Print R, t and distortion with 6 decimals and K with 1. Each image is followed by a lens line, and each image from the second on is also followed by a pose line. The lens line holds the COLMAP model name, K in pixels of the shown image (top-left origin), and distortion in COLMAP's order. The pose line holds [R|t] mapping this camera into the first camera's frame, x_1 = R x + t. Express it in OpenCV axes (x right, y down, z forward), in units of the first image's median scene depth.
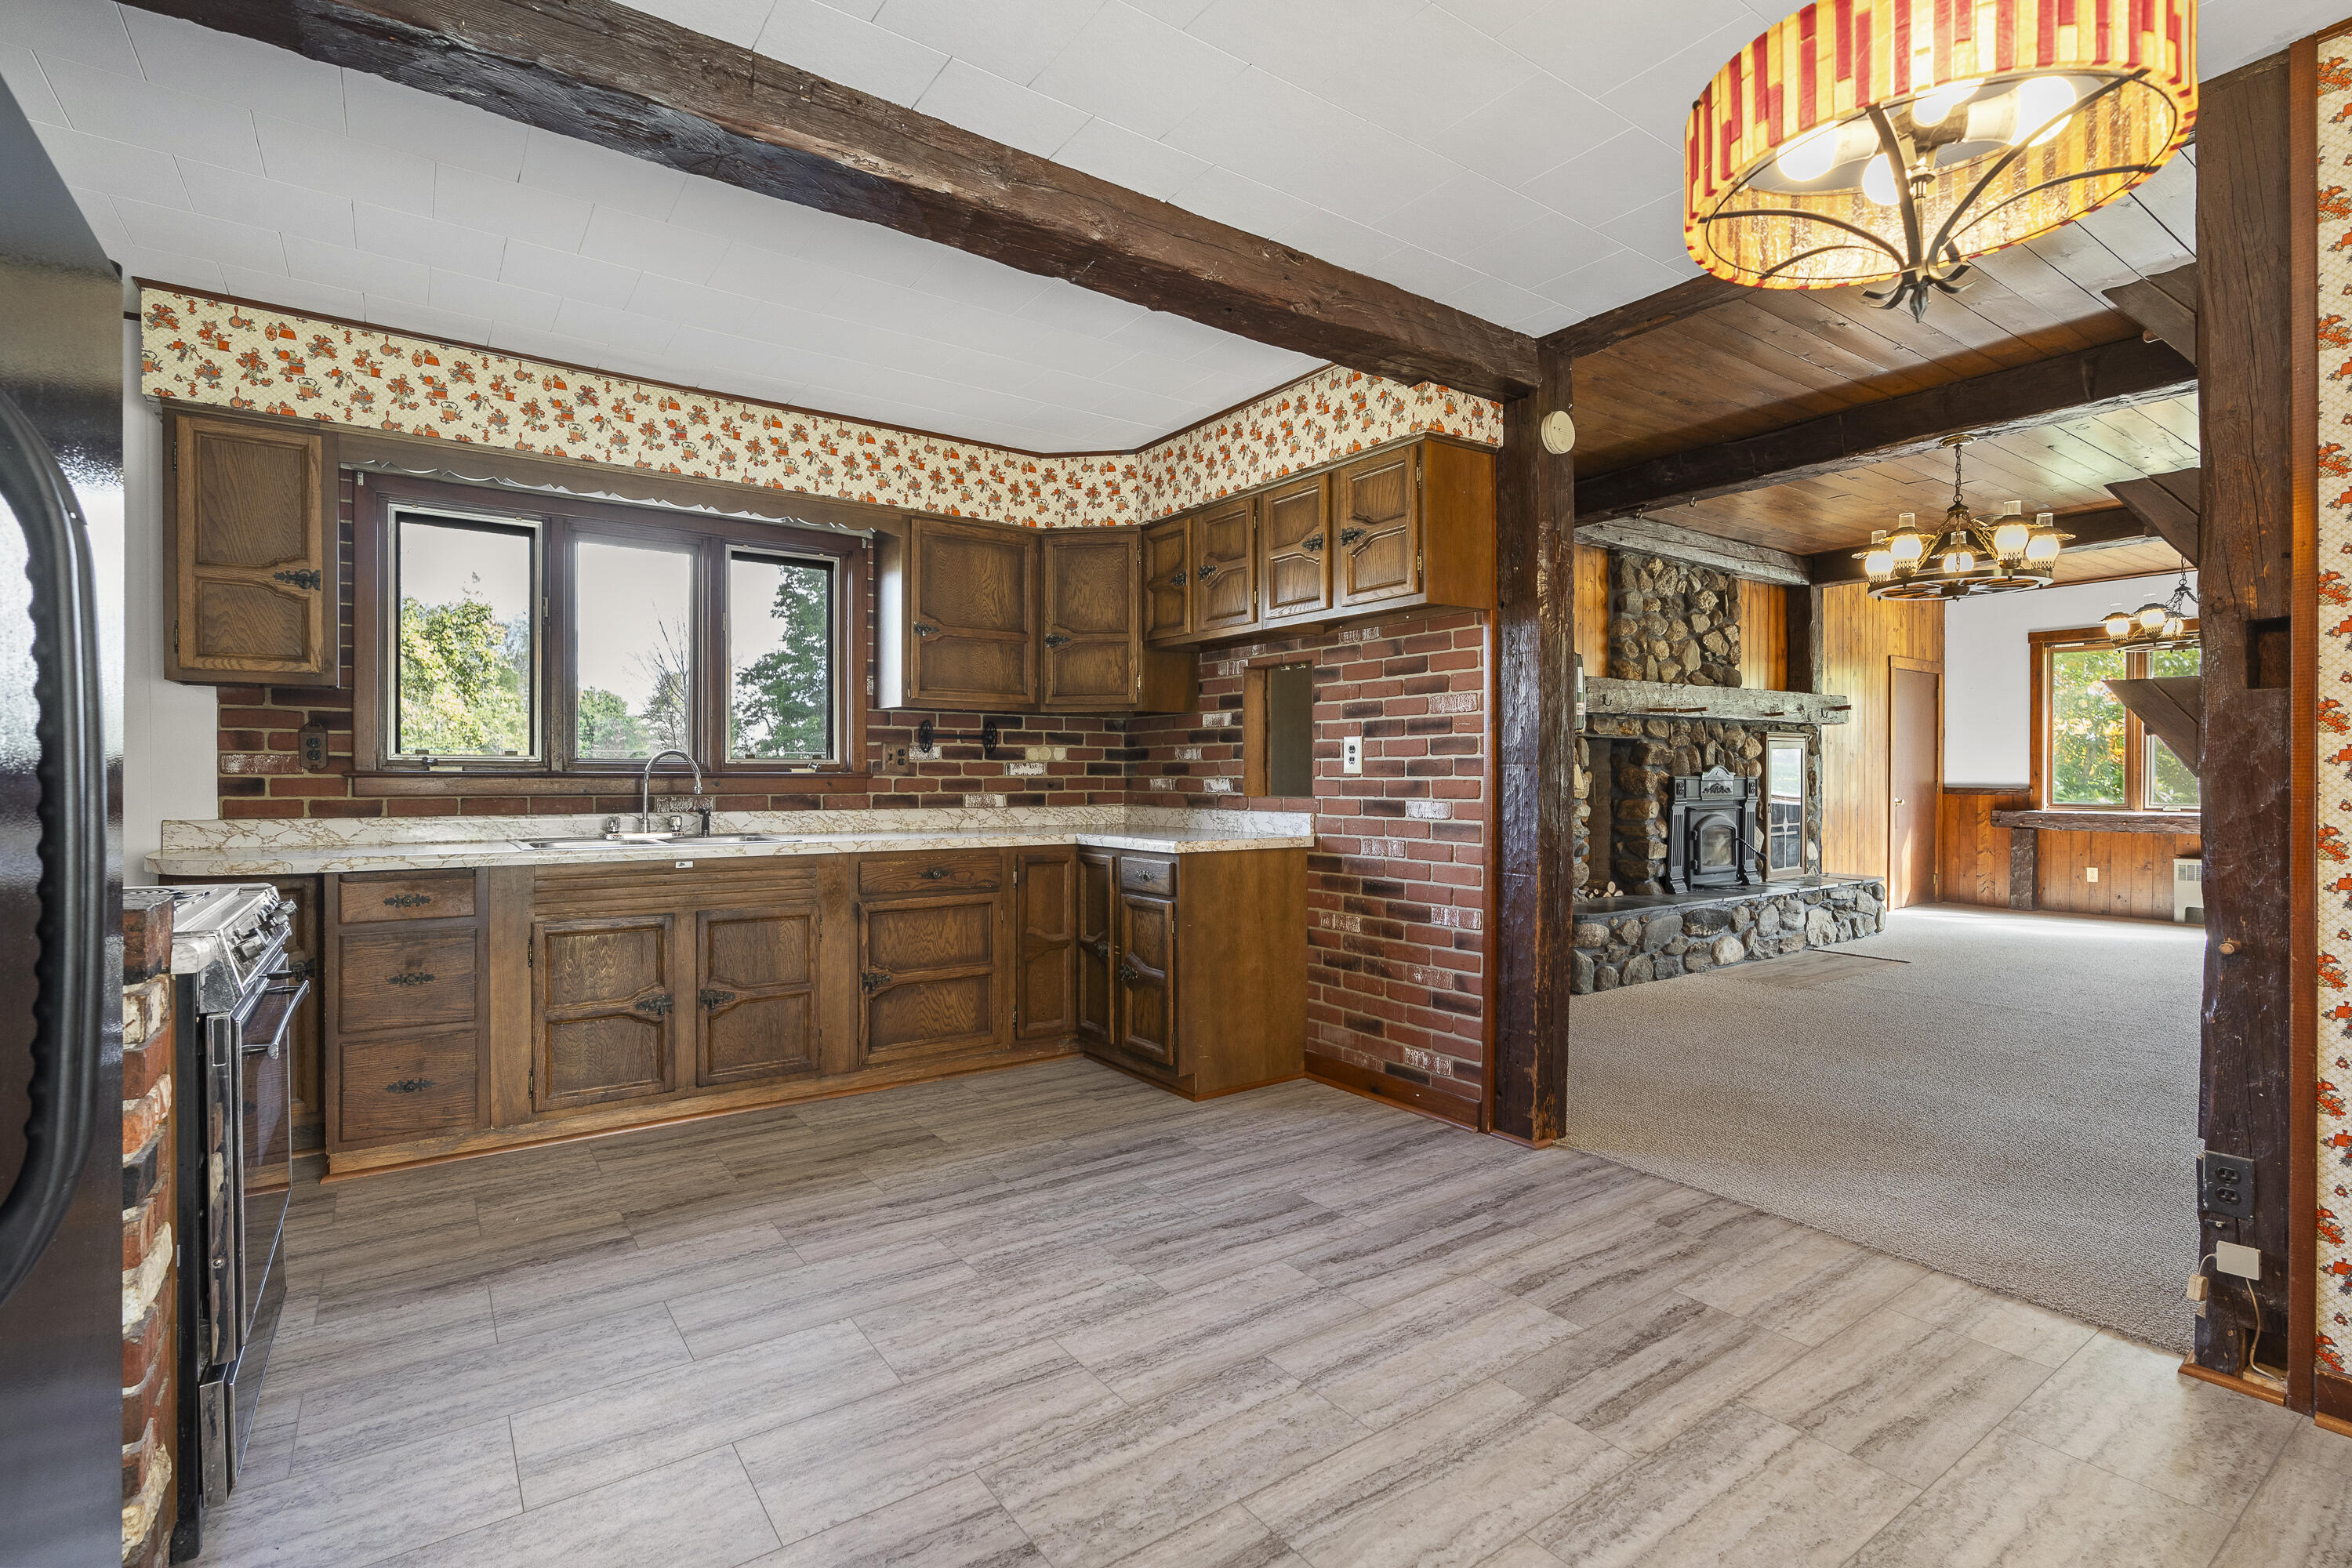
lens RADIAL K [[1118.4, 0, 1189.7], [0, 1118.4, 790.8], [0, 0, 1]] dist [-0.012895, 0.002929]
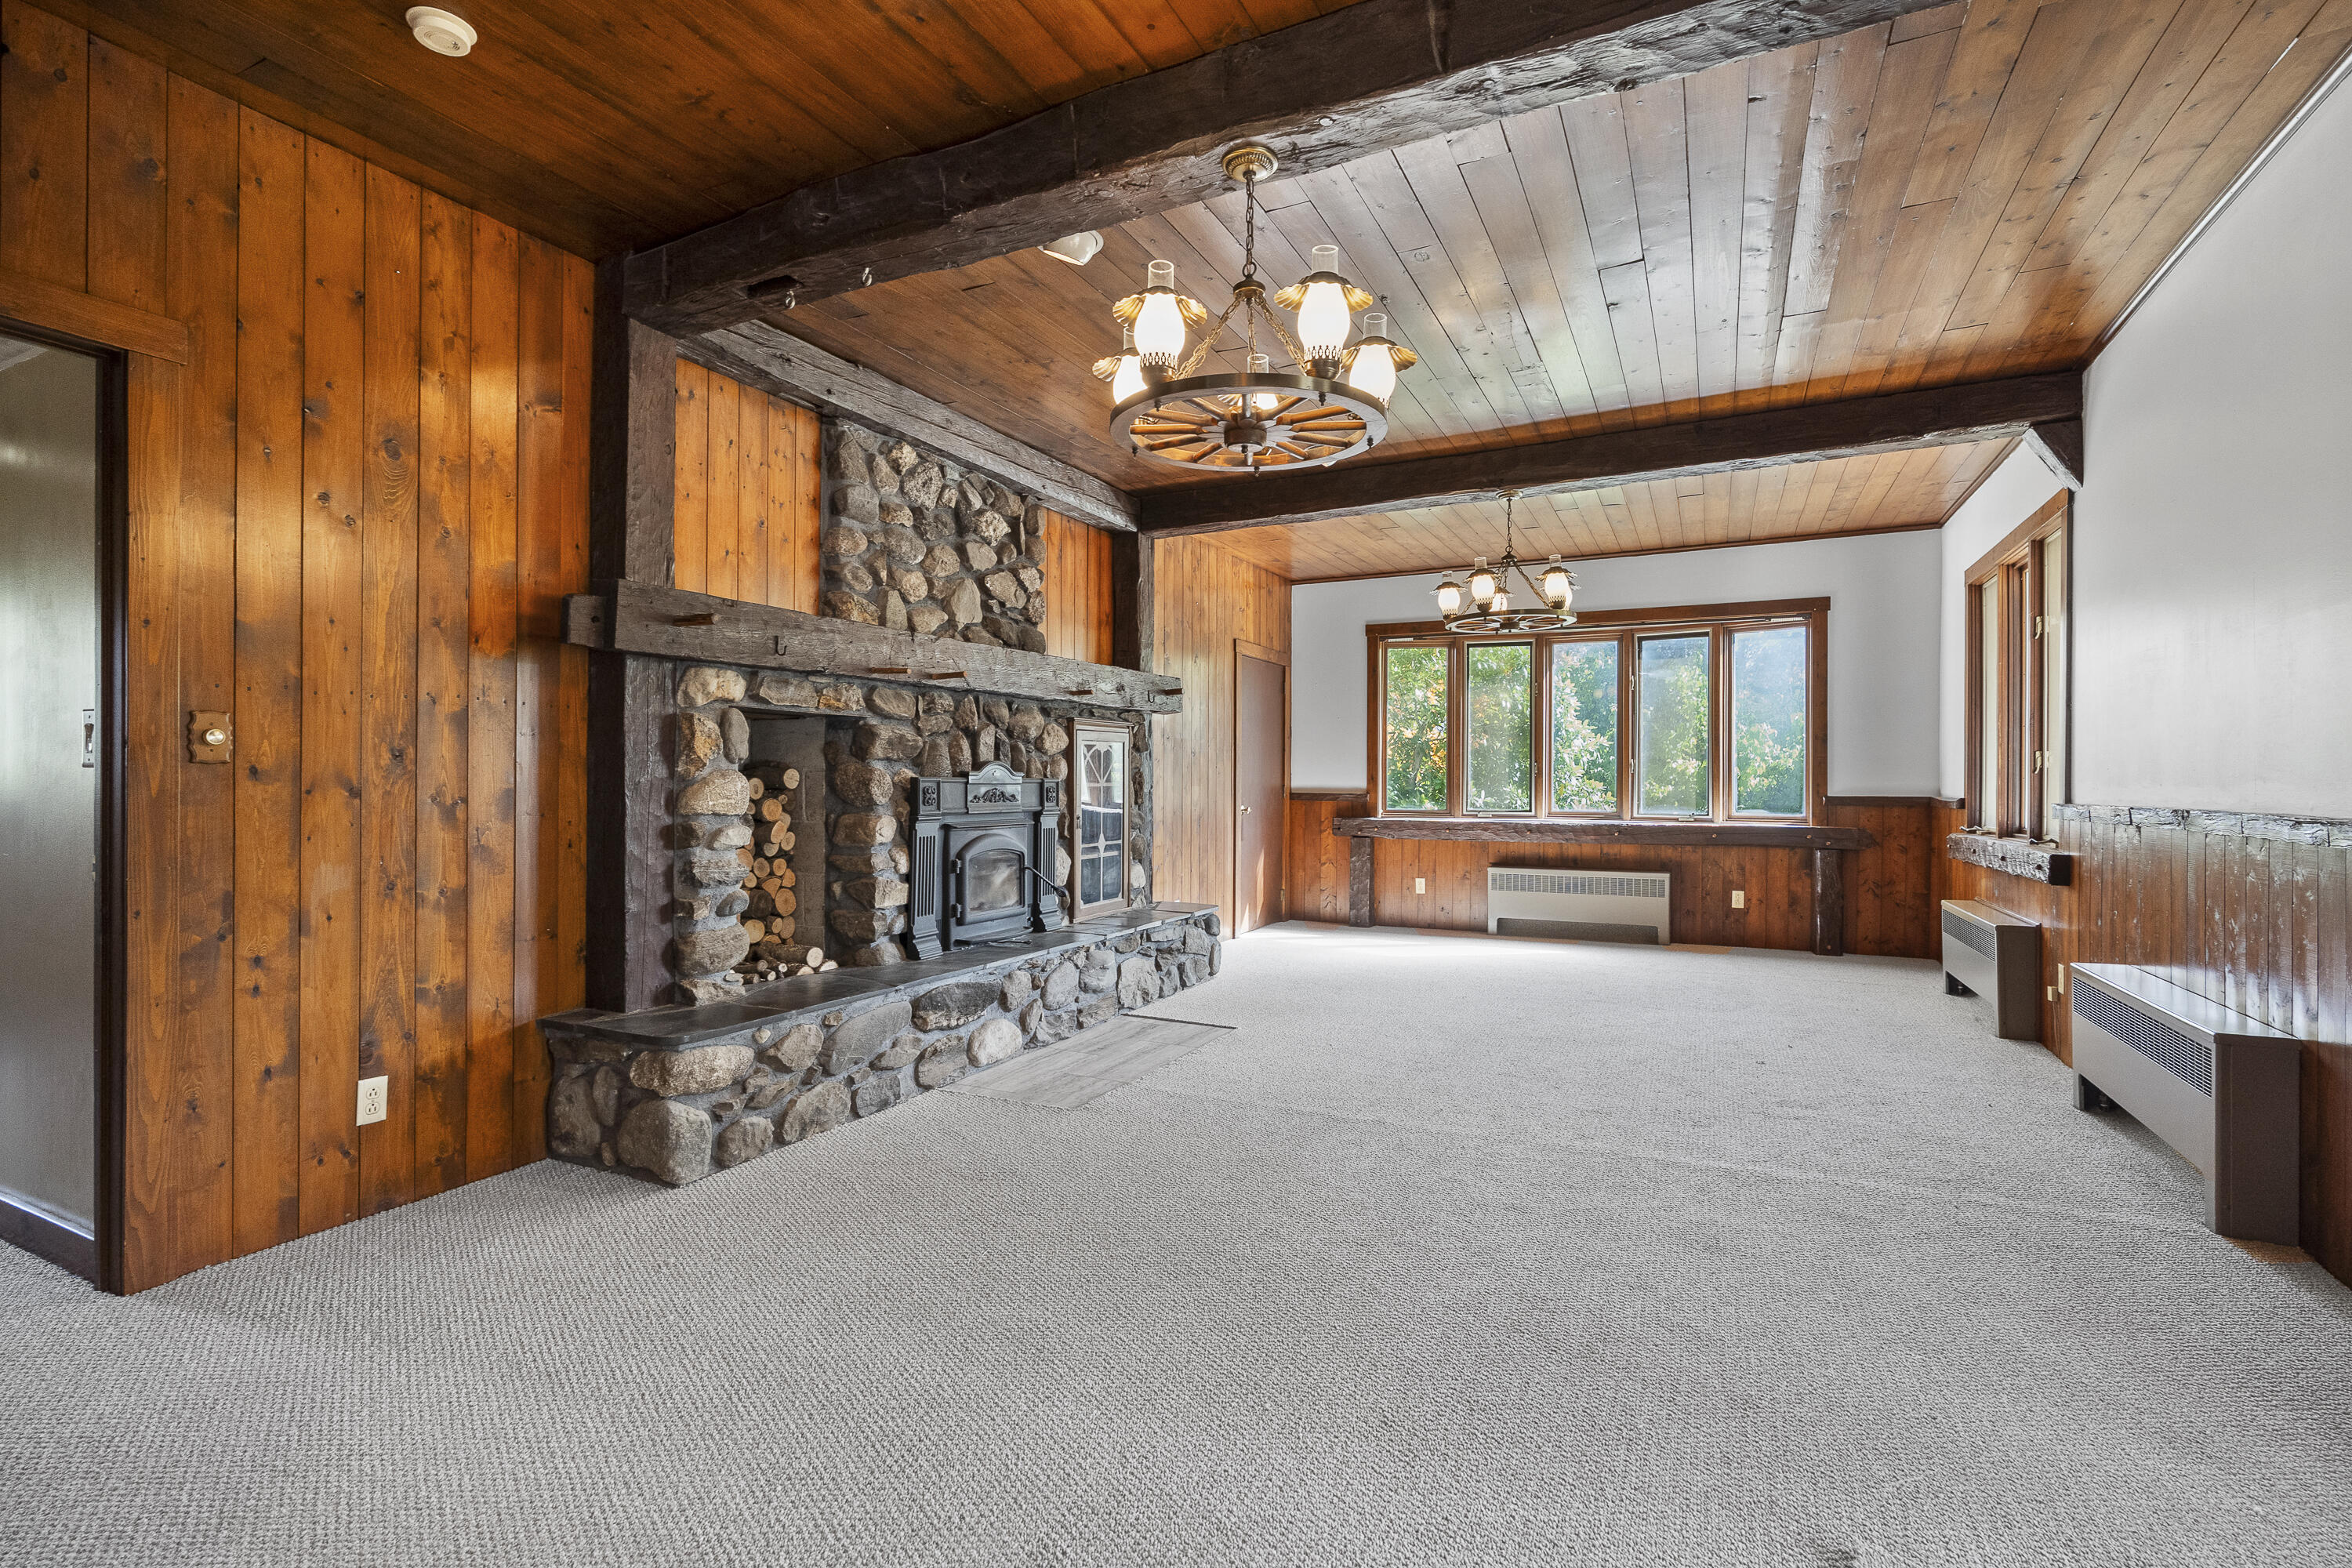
lens RADIAL K [[1118.4, 0, 1243.8], [0, 1118.4, 784.7], [0, 0, 1]] dist [-0.012895, 0.002929]
pose [[0.859579, 0.006776, 0.510959, 0.245275], [-0.004417, 0.999973, -0.005830, -0.005311], [-0.510984, 0.002754, 0.859586, 0.322063]]
